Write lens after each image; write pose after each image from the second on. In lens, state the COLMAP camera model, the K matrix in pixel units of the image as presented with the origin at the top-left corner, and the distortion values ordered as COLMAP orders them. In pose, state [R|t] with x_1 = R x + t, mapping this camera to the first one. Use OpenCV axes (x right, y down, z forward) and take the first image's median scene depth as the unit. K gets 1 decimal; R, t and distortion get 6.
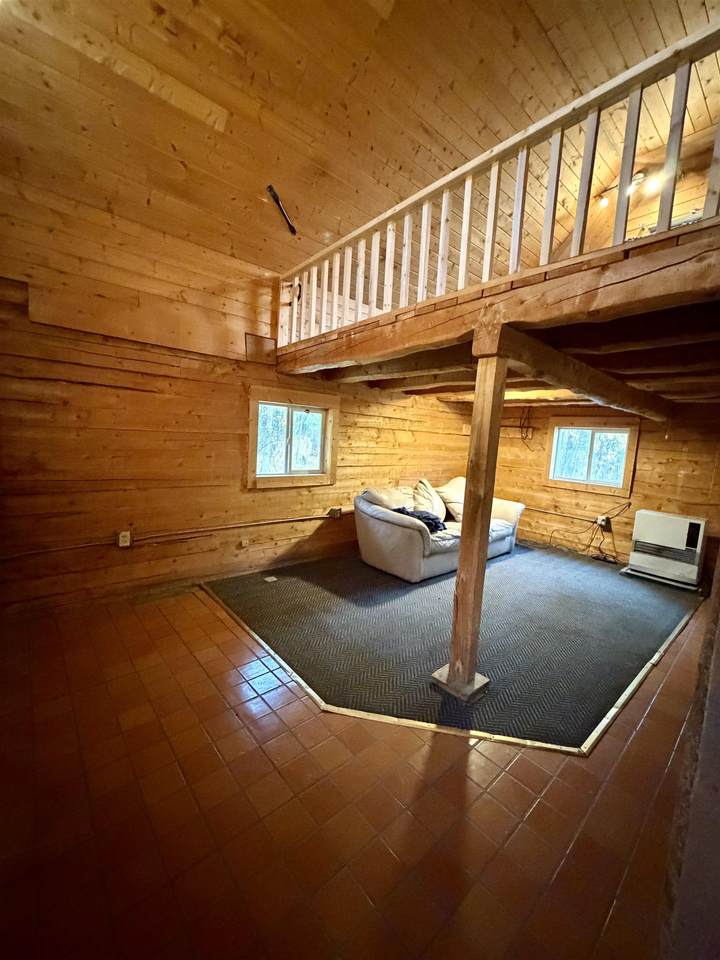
lens RADIAL K [[379.8, 0, 360.0], [0, 379.8, 480.0], [0, 0, 1]] dist [0.001281, 0.000129]
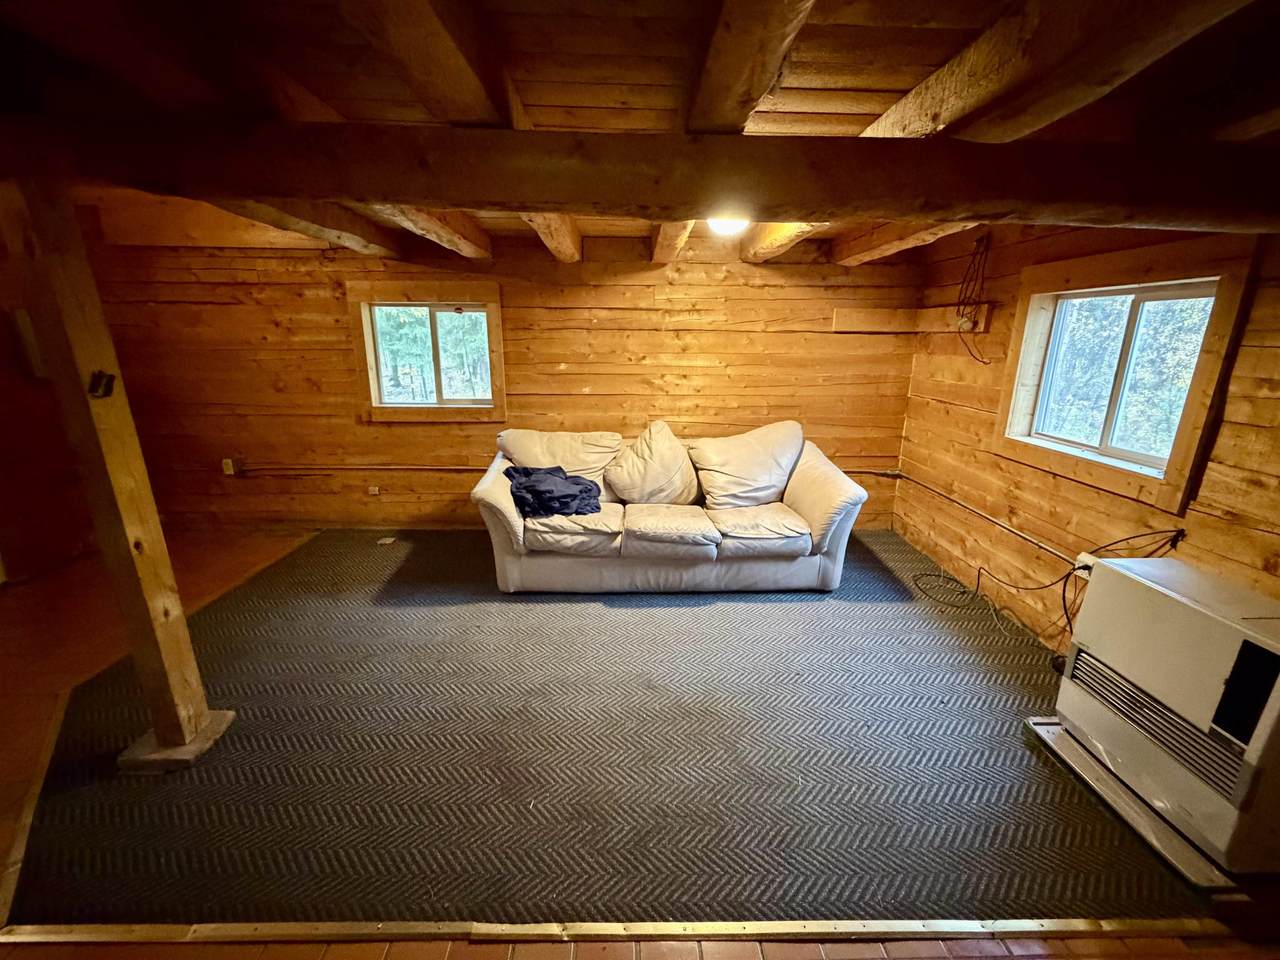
lens RADIAL K [[529.8, 0, 640.0], [0, 529.8, 480.0], [0, 0, 1]] dist [-0.000940, -0.000004]
pose [[0.769312, 0.118126, -0.627858, 0.763072], [-0.037207, 0.989374, 0.140552, -0.029269], [0.637789, -0.084767, 0.765532, 0.477486]]
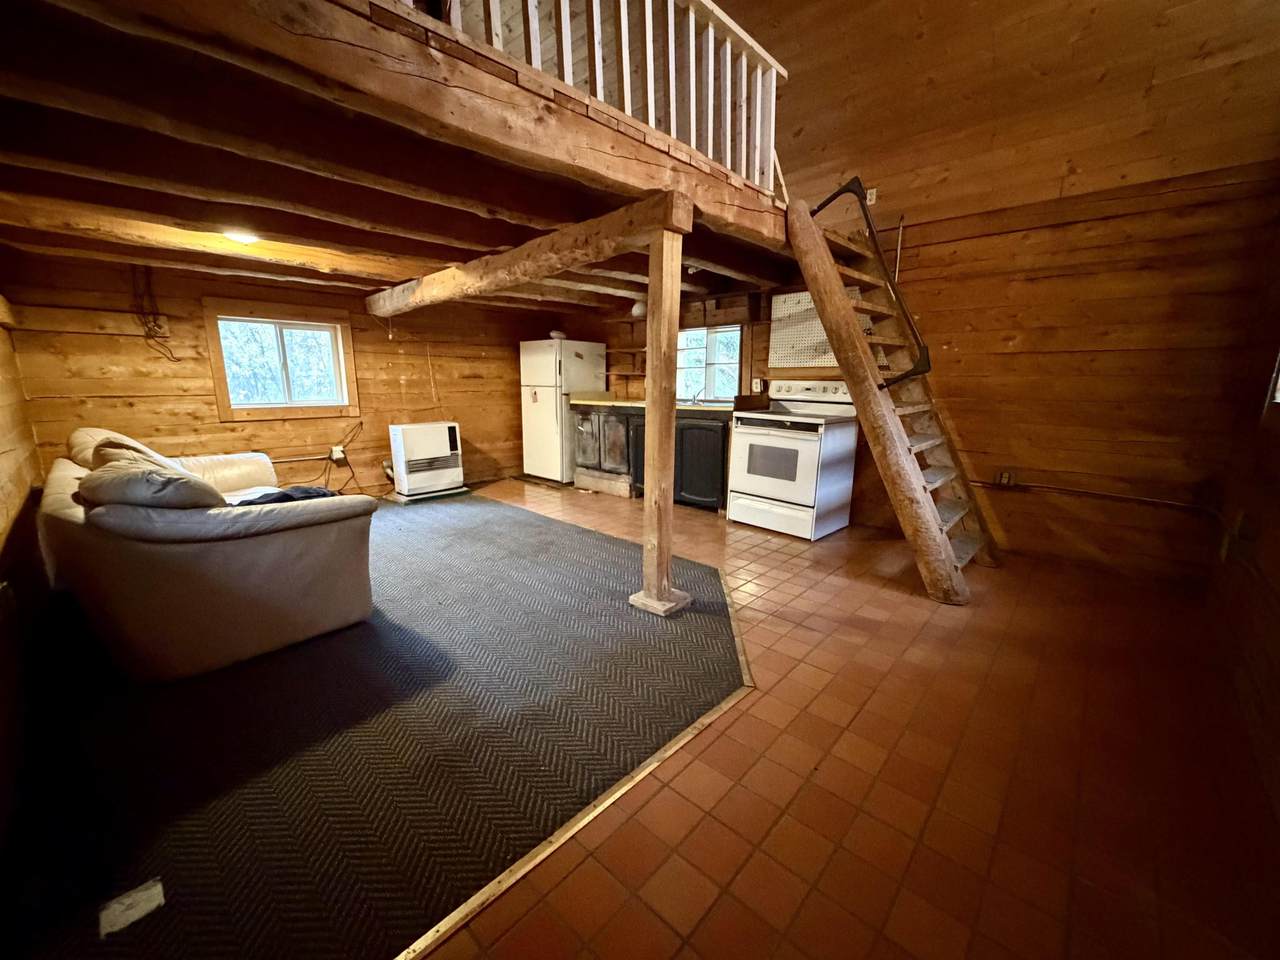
lens RADIAL K [[506.4, 0, 640.0], [0, 506.4, 480.0], [0, 0, 1]] dist [0.001281, 0.000129]
pose [[-0.103903, -0.250587, 0.962502, -0.472960], [0.111923, 0.958647, 0.261665, -0.042242], [-0.988270, 0.134914, -0.071560, 0.620560]]
